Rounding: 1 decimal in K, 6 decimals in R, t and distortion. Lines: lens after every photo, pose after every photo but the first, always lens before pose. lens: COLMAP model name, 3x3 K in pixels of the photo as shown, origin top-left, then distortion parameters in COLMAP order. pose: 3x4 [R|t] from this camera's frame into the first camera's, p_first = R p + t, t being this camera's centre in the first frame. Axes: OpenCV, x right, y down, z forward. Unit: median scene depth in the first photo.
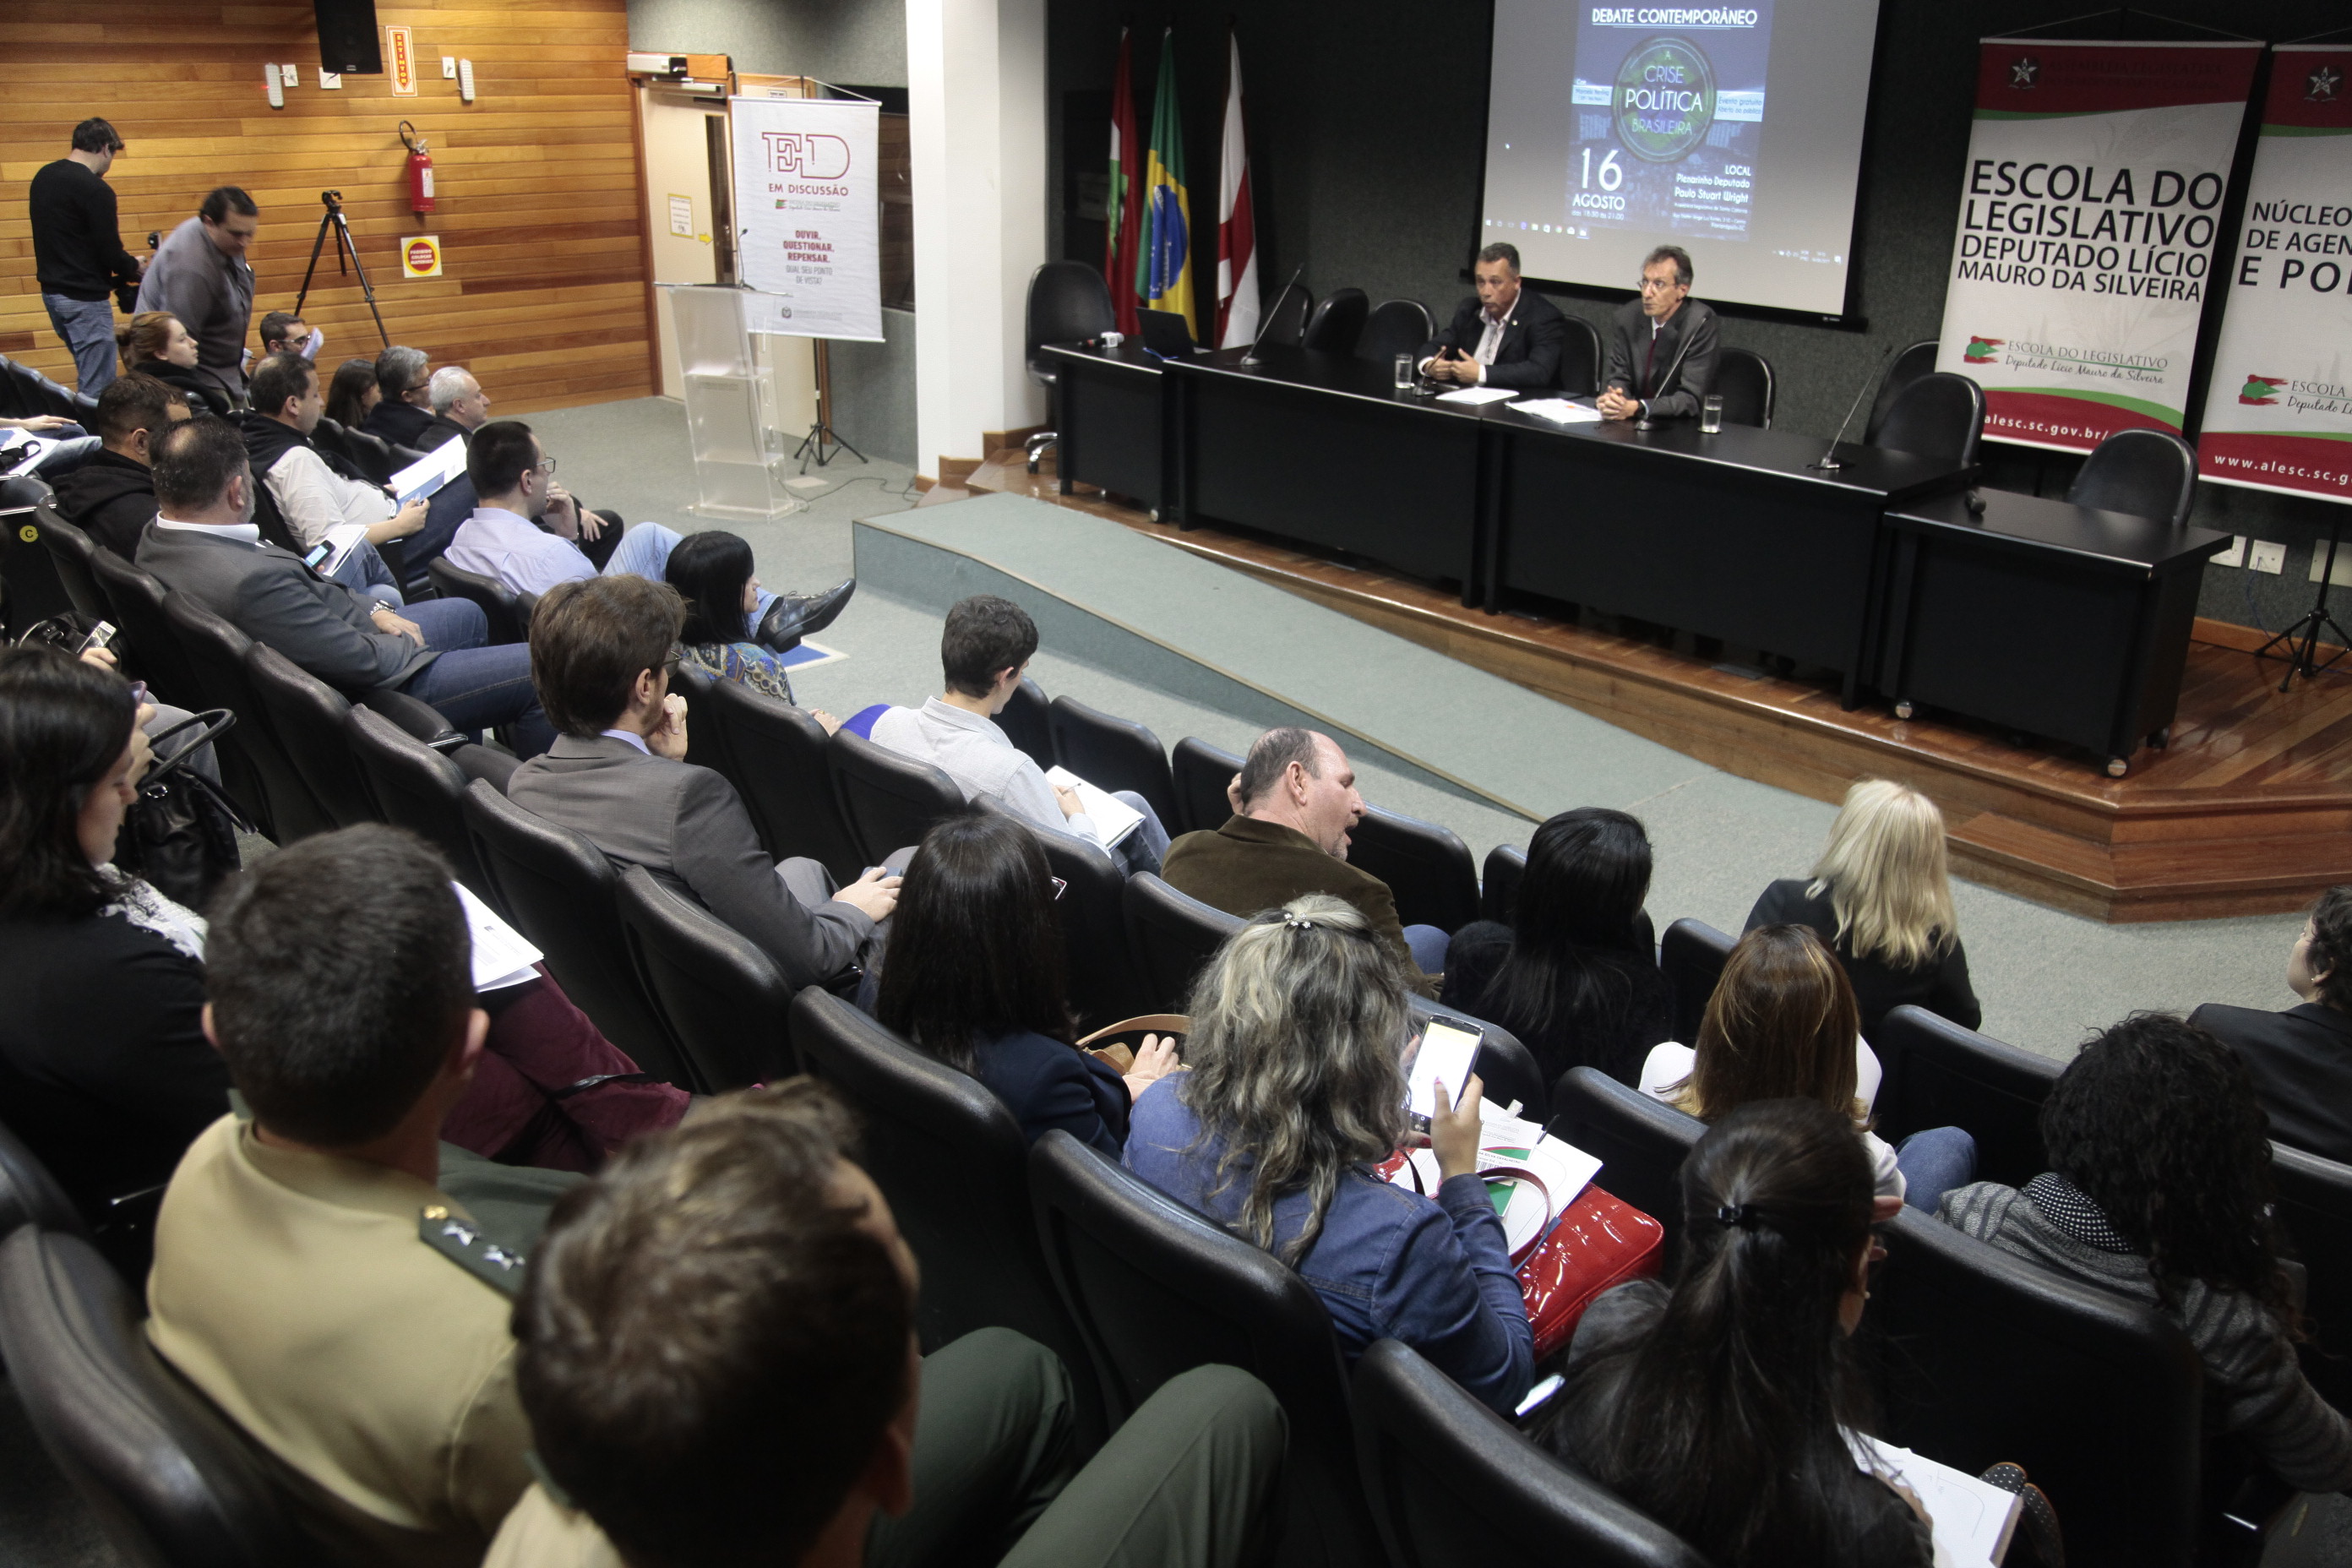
lens RADIAL K [[2054.9, 0, 1162.7], [0, 2054.9, 784.9], [0, 0, 1]] dist [-0.052071, 0.098199]
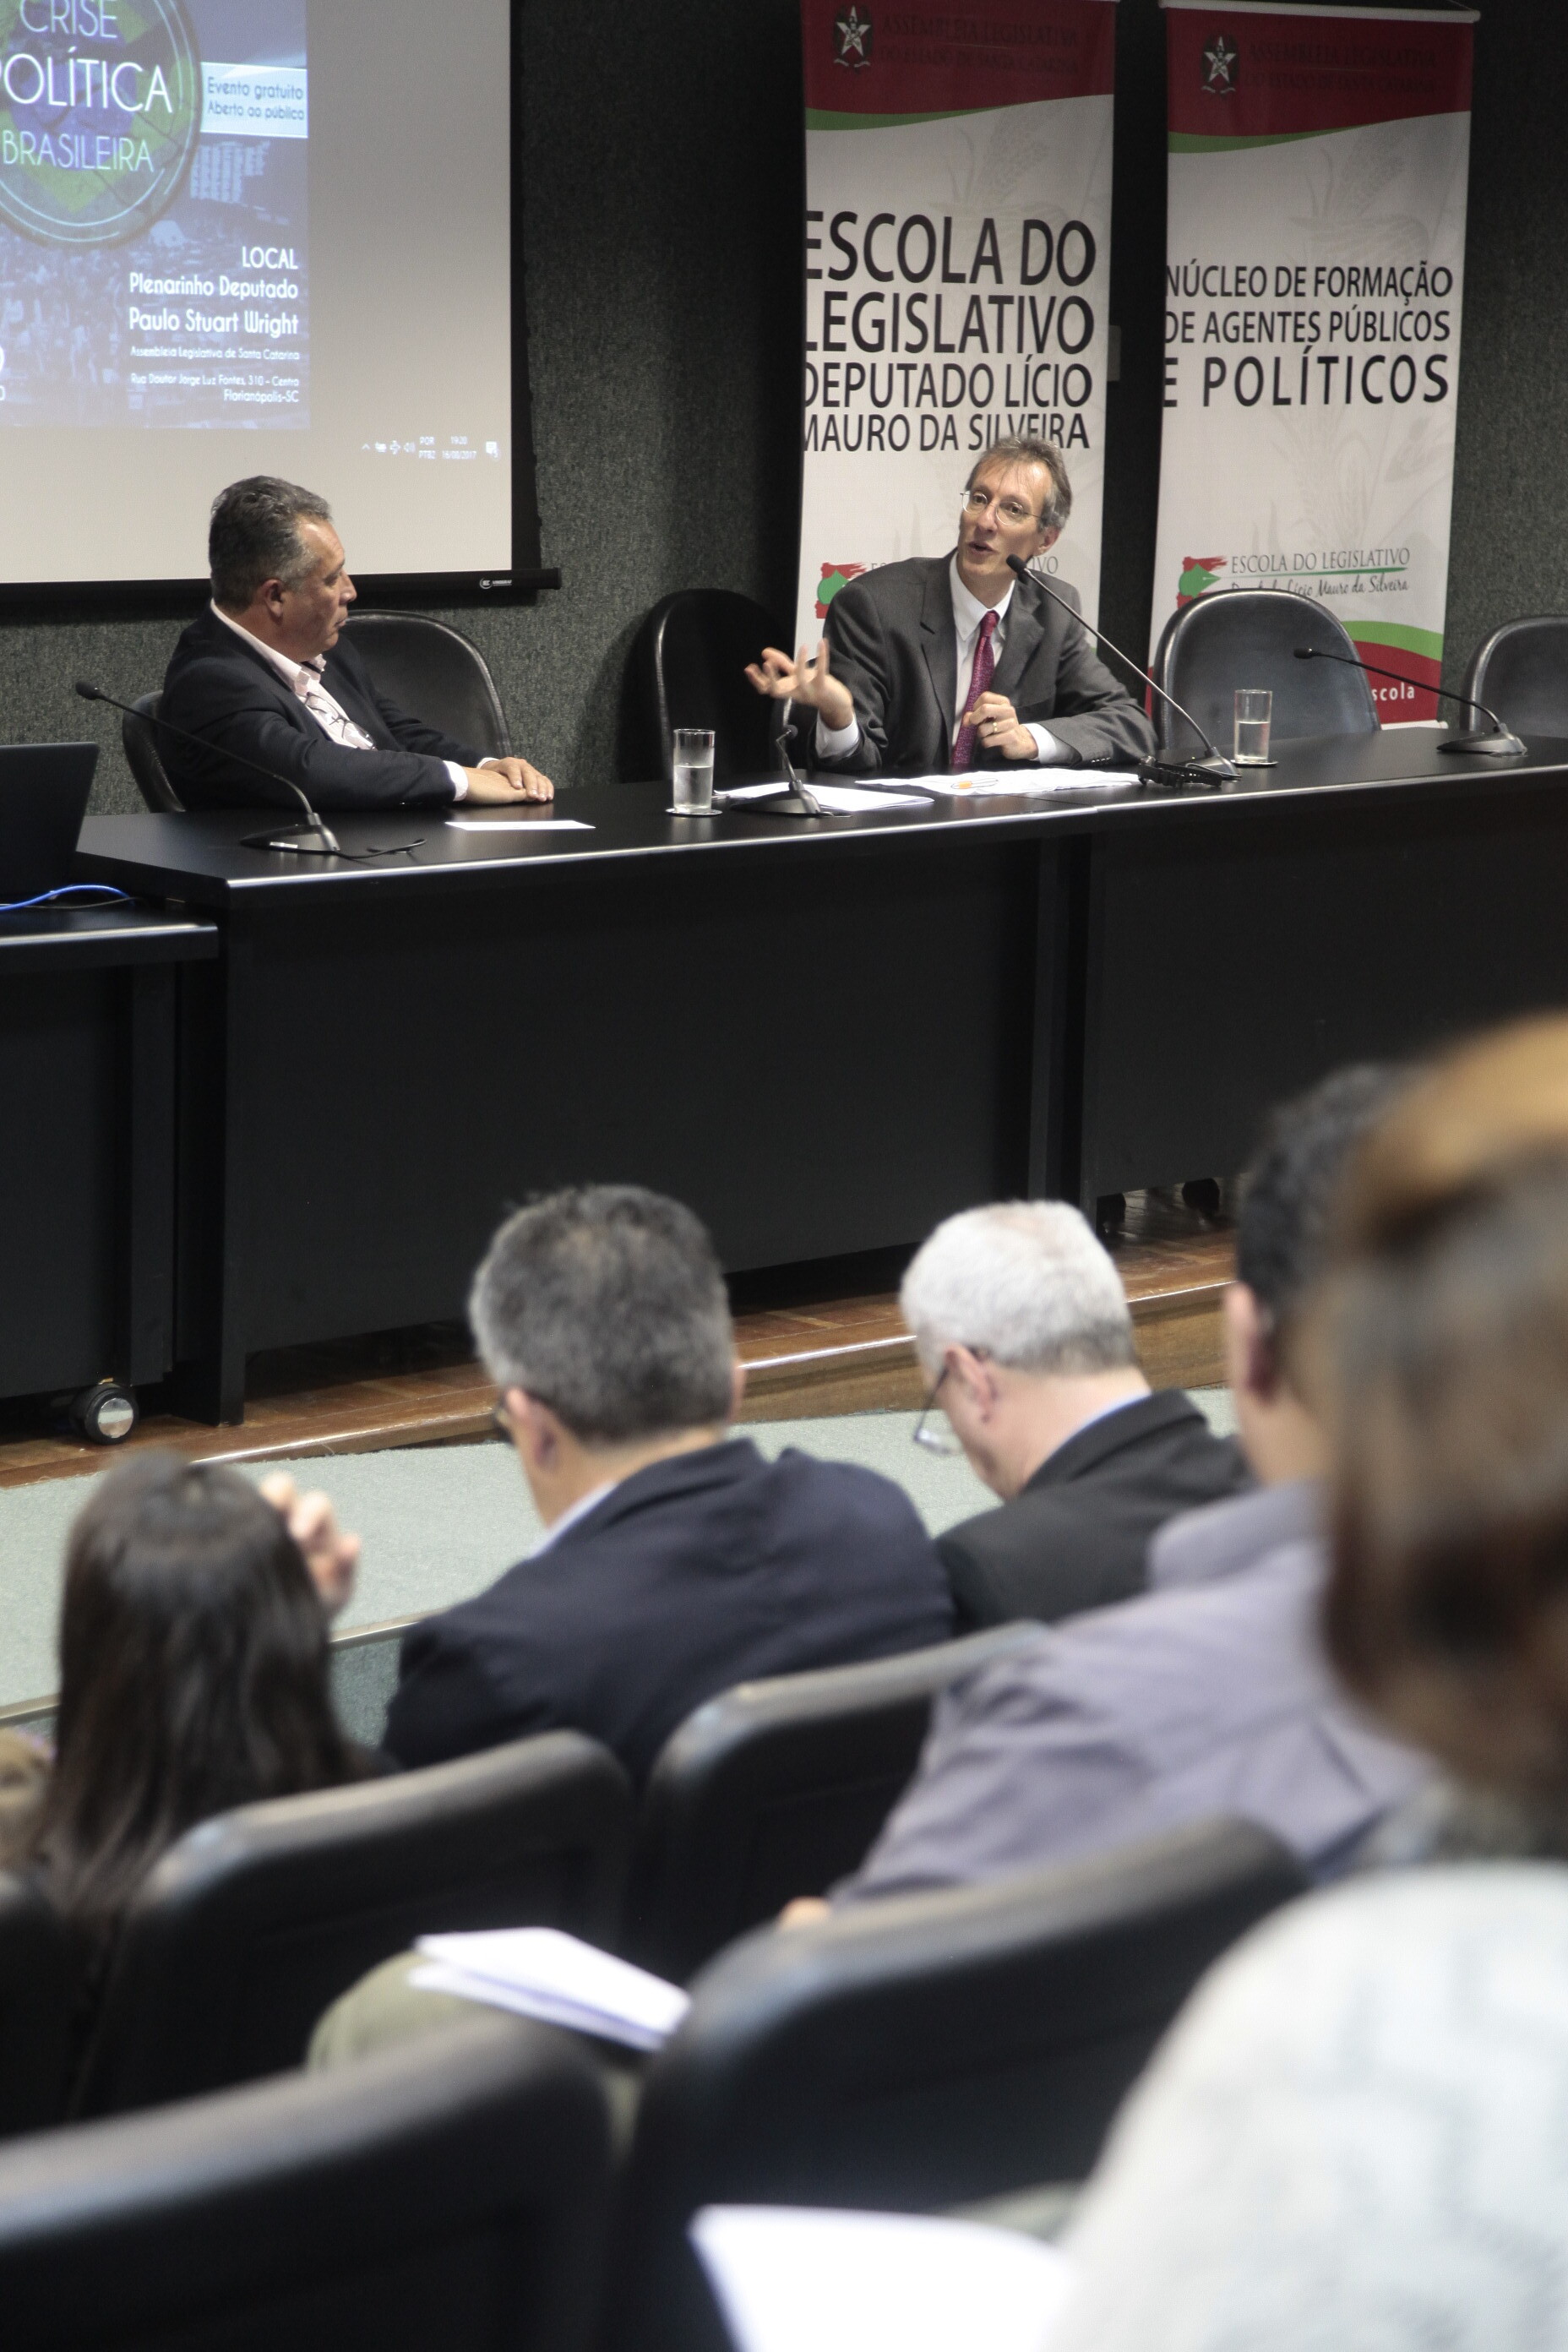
lens RADIAL K [[5114.3, 0, 781.3], [0, 5114.3, 1252.4], [0, 0, 1]] dist [0.422209, -0.058756]
pose [[-0.031170, -0.192227, 0.980855, -0.889169], [0.337154, 0.921795, 0.191366, -0.315849], [-0.940933, 0.336664, 0.036078, 1.042551]]
